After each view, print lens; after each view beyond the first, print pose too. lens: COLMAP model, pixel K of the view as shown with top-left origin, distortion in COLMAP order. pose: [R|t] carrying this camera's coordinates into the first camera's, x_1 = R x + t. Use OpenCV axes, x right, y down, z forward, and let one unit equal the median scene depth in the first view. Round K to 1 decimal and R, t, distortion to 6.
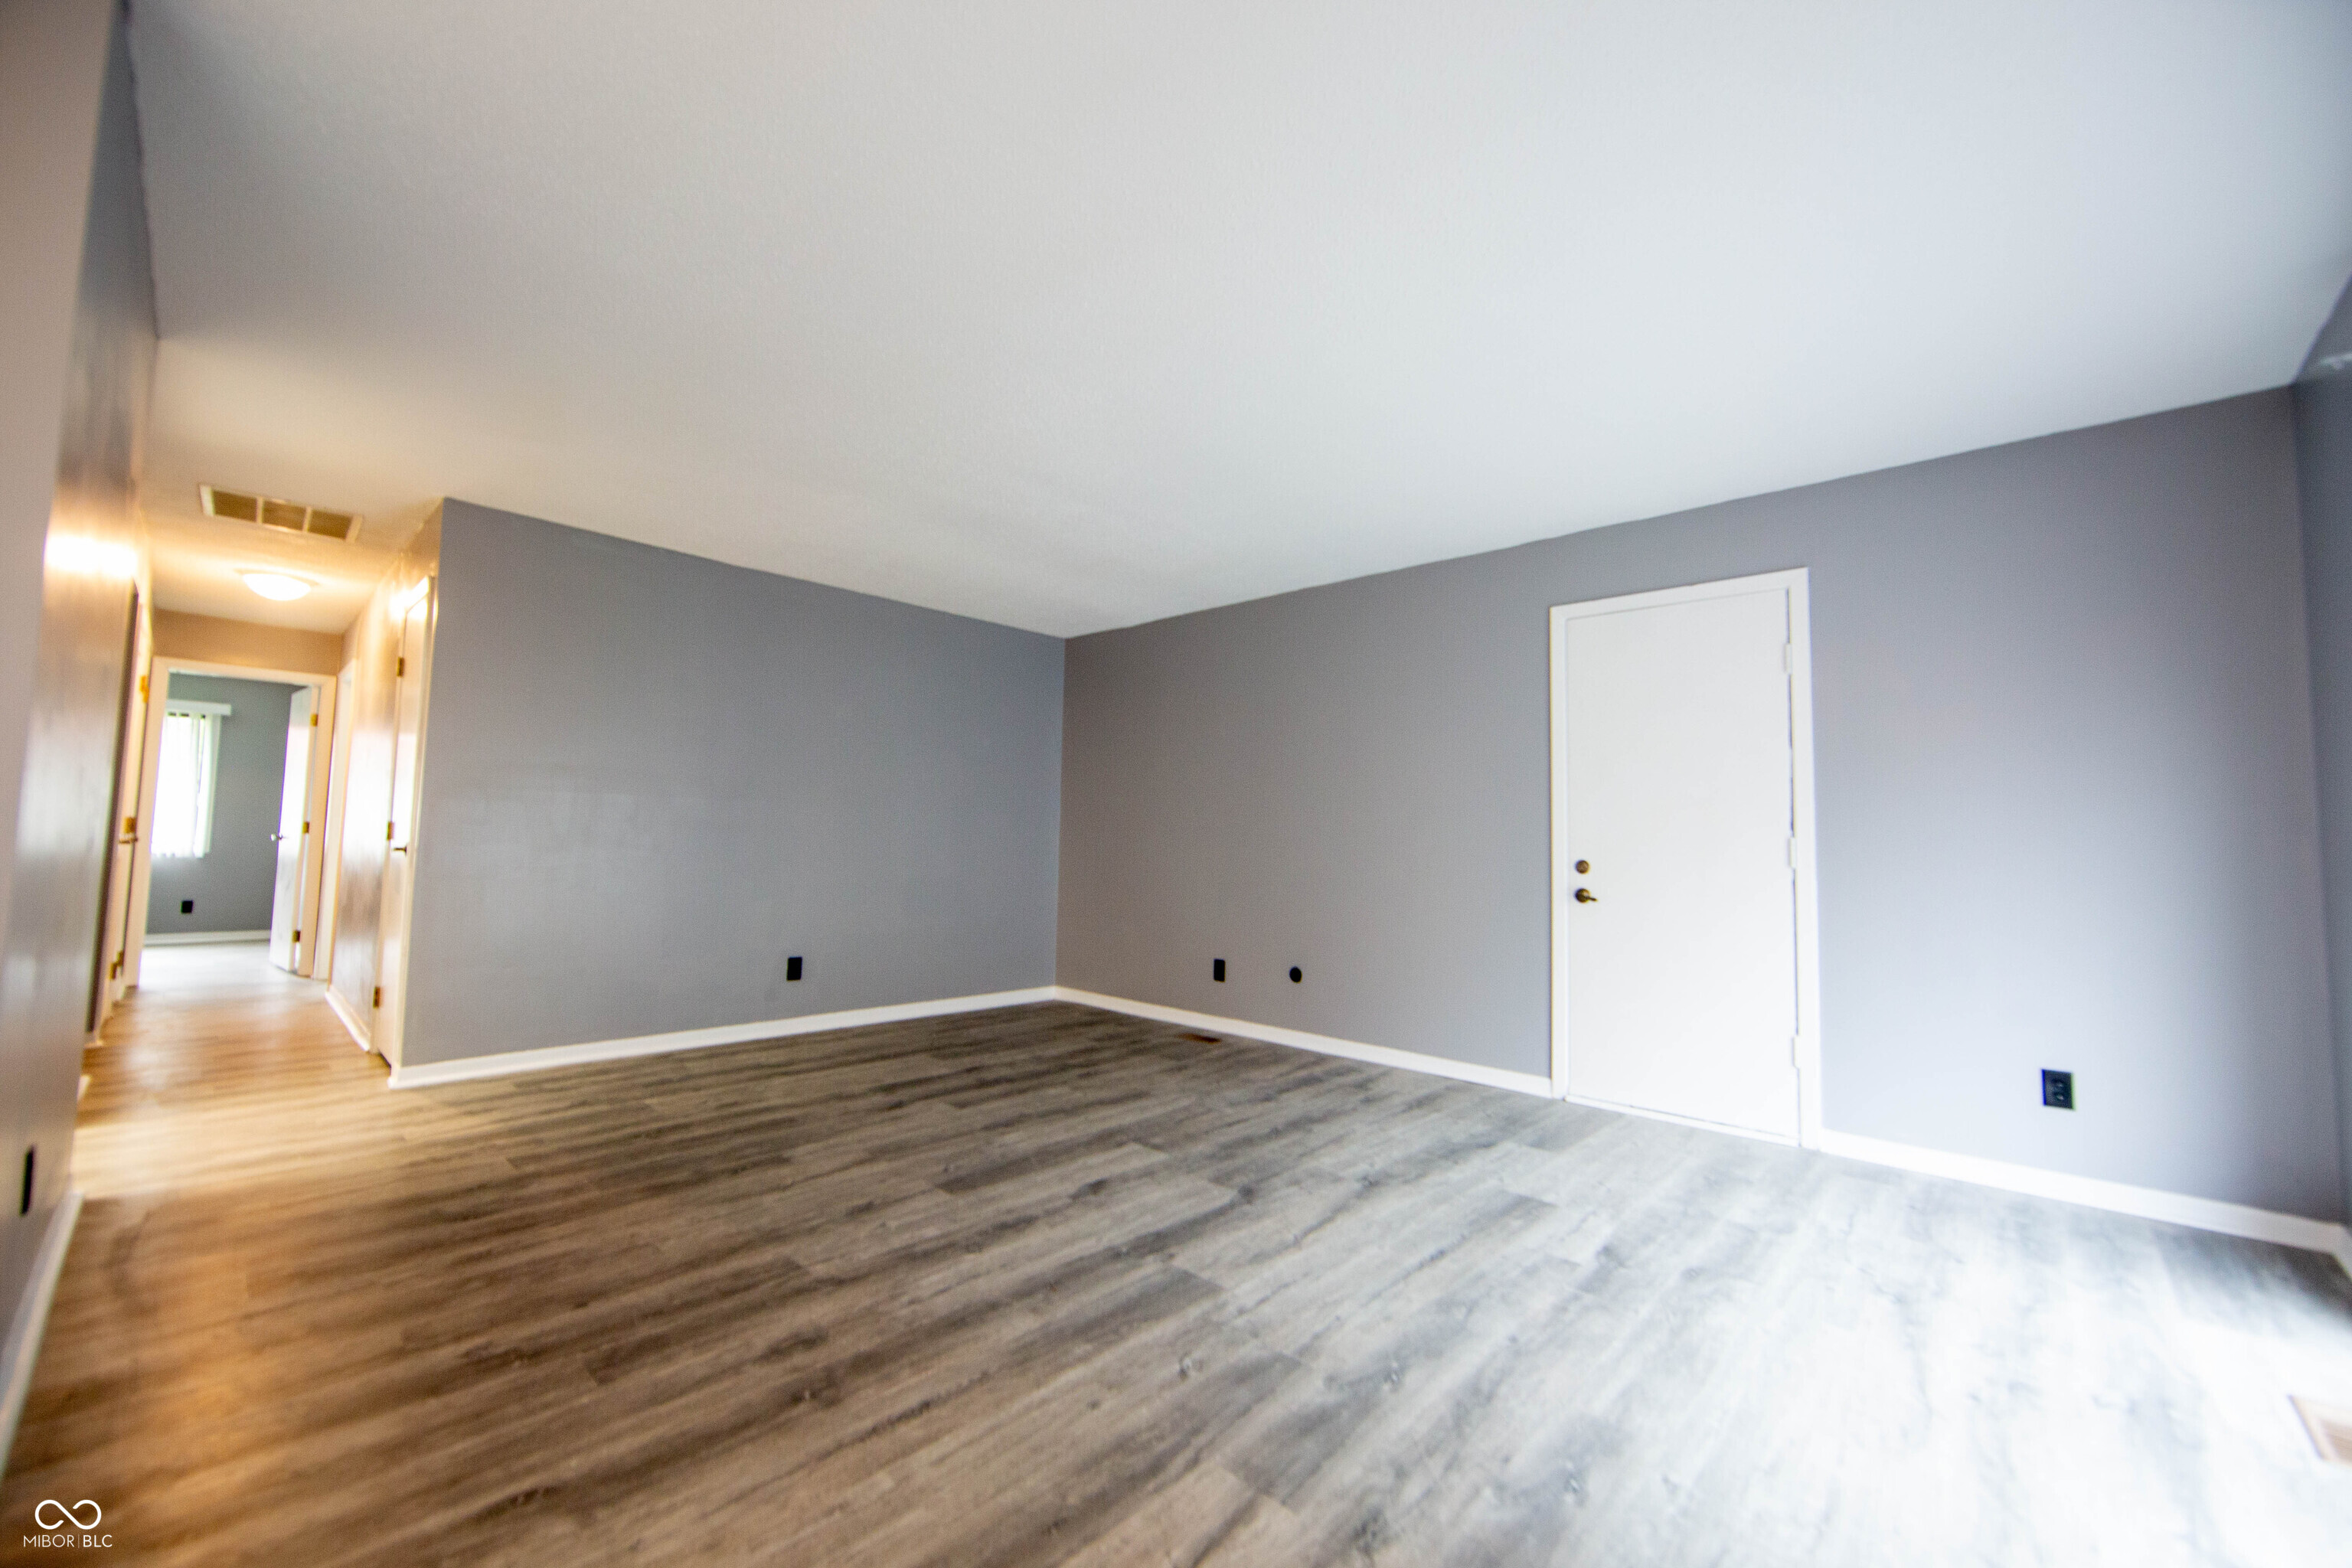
lens RADIAL K [[924.3, 0, 1176.0], [0, 924.3, 784.0], [0, 0, 1]] dist [-0.012960, 0.002420]
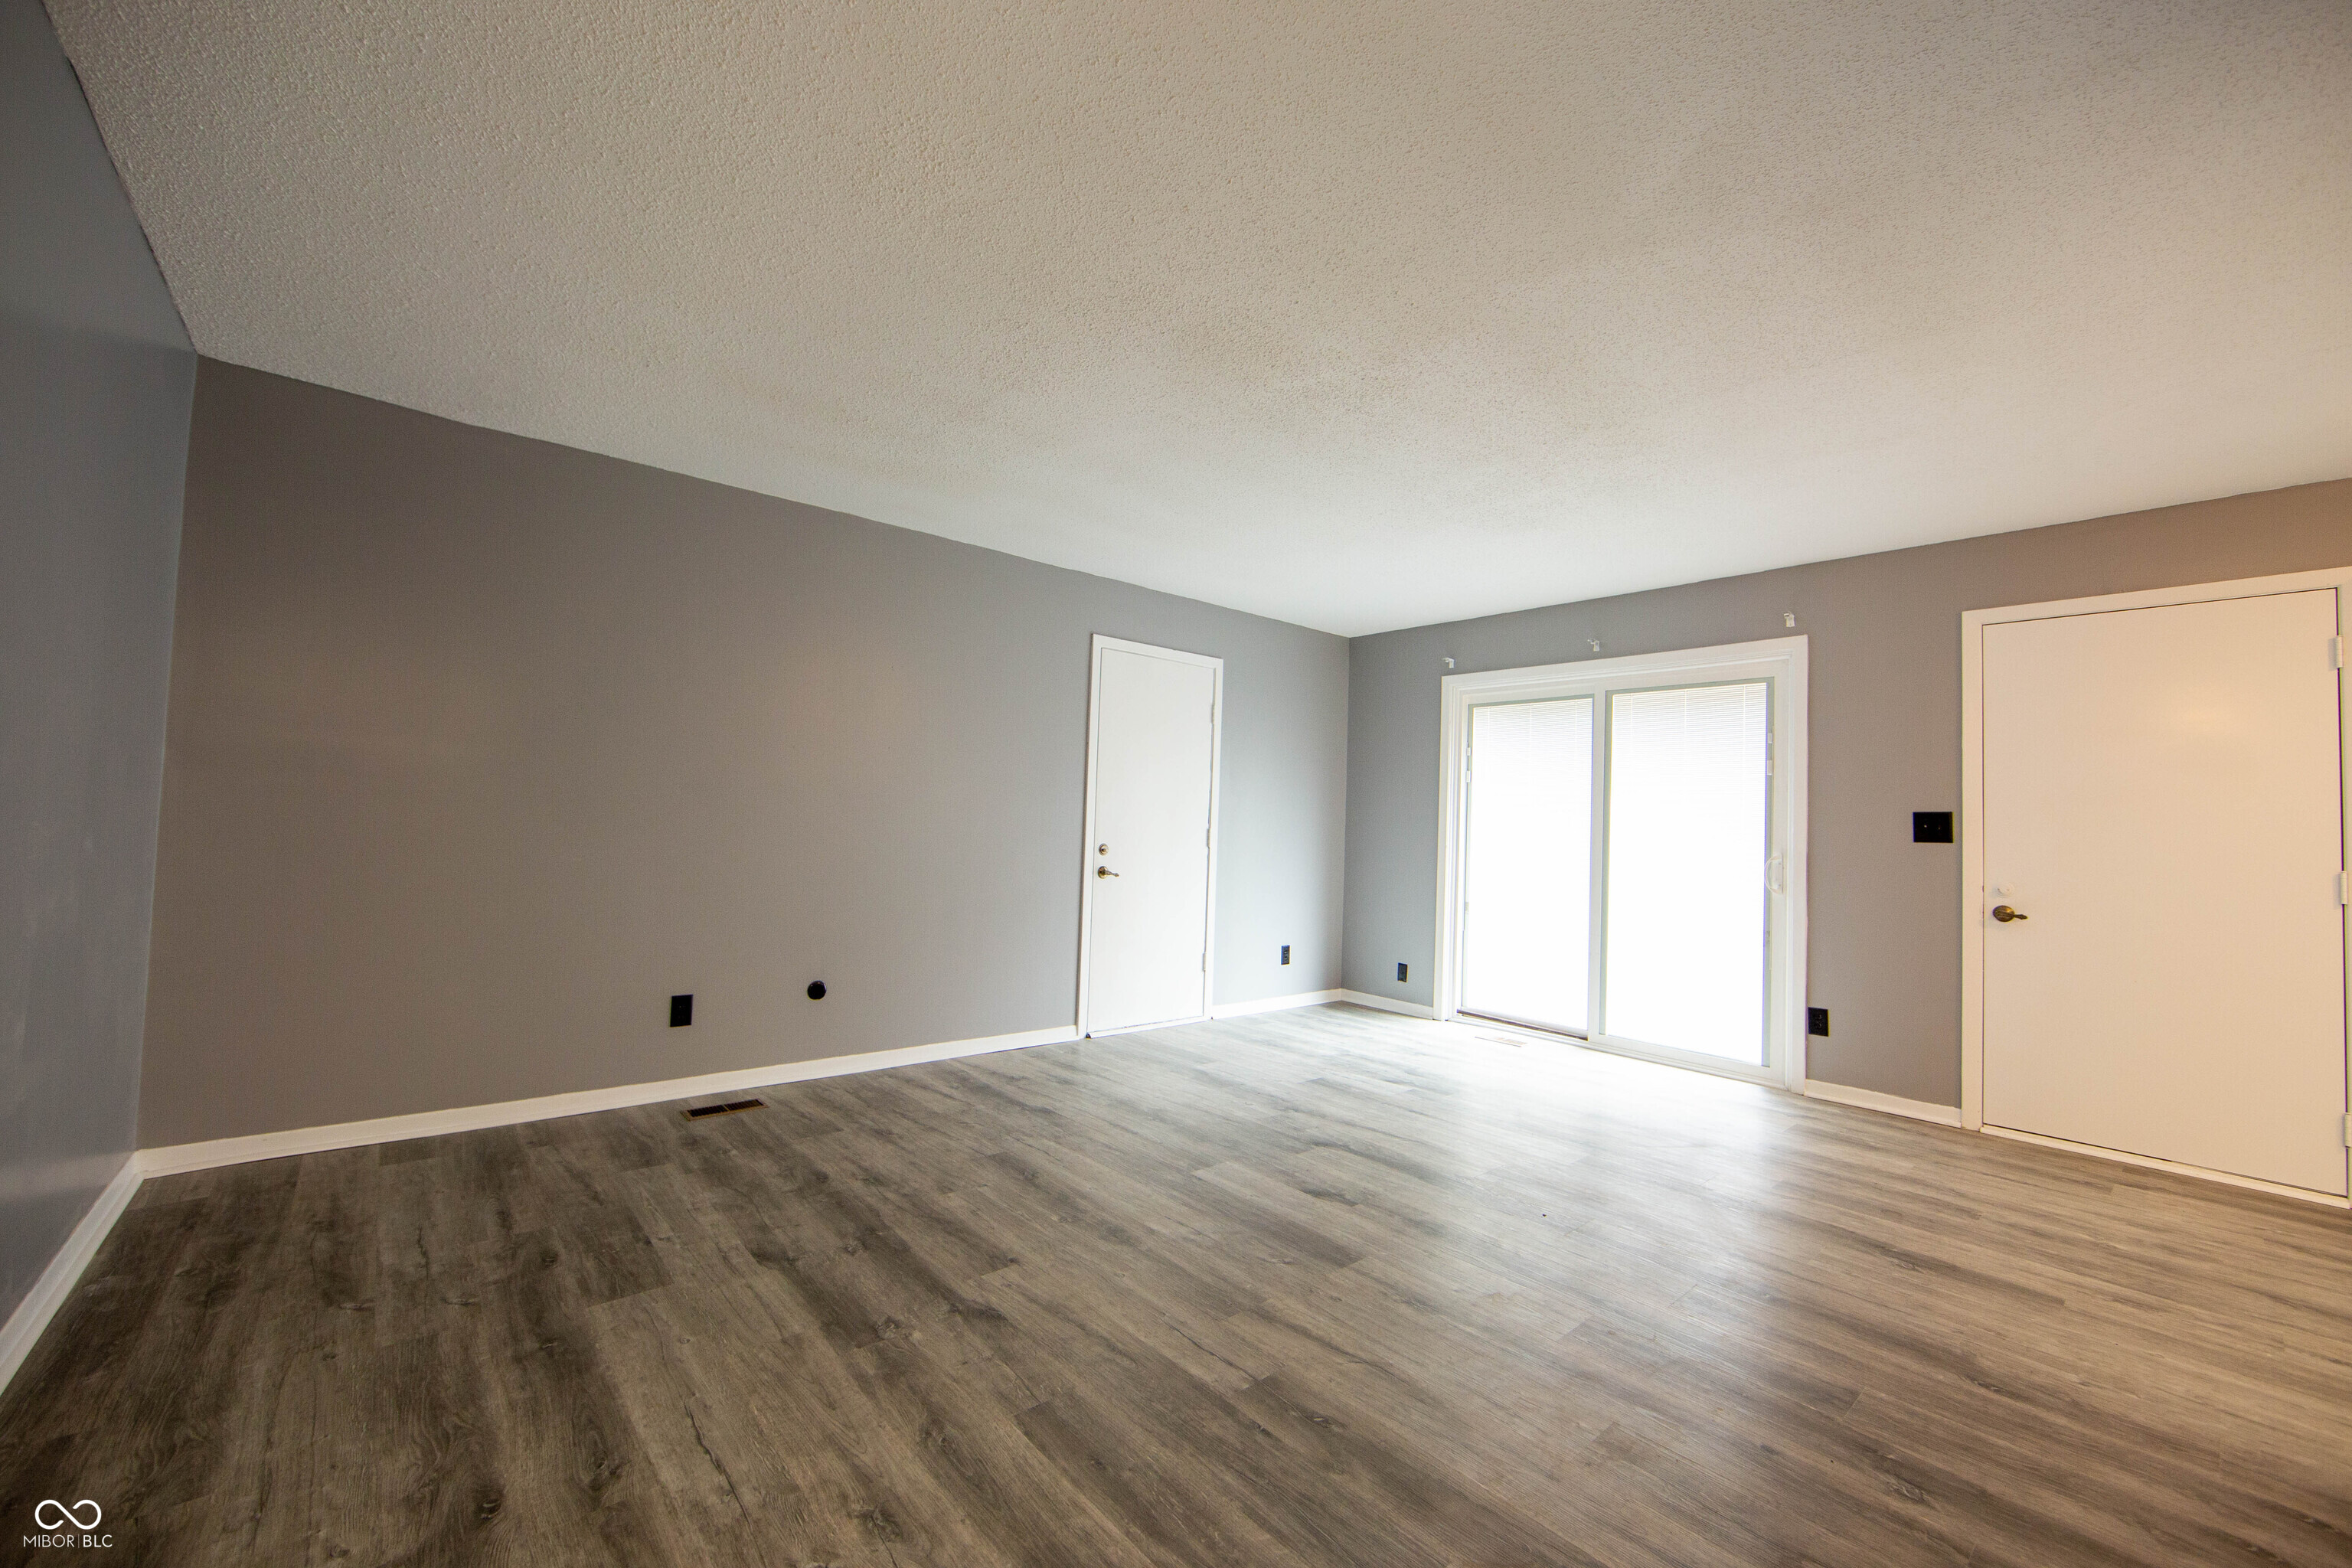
lens RADIAL K [[924.3, 0, 1176.0], [0, 924.3, 784.0], [0, 0, 1]] dist [-0.012960, 0.002420]
pose [[0.109283, 0.026044, 0.993669, -1.097060], [-0.096575, 0.995206, -0.015463, 0.015396], [-0.989308, -0.094274, 0.111274, 1.055407]]
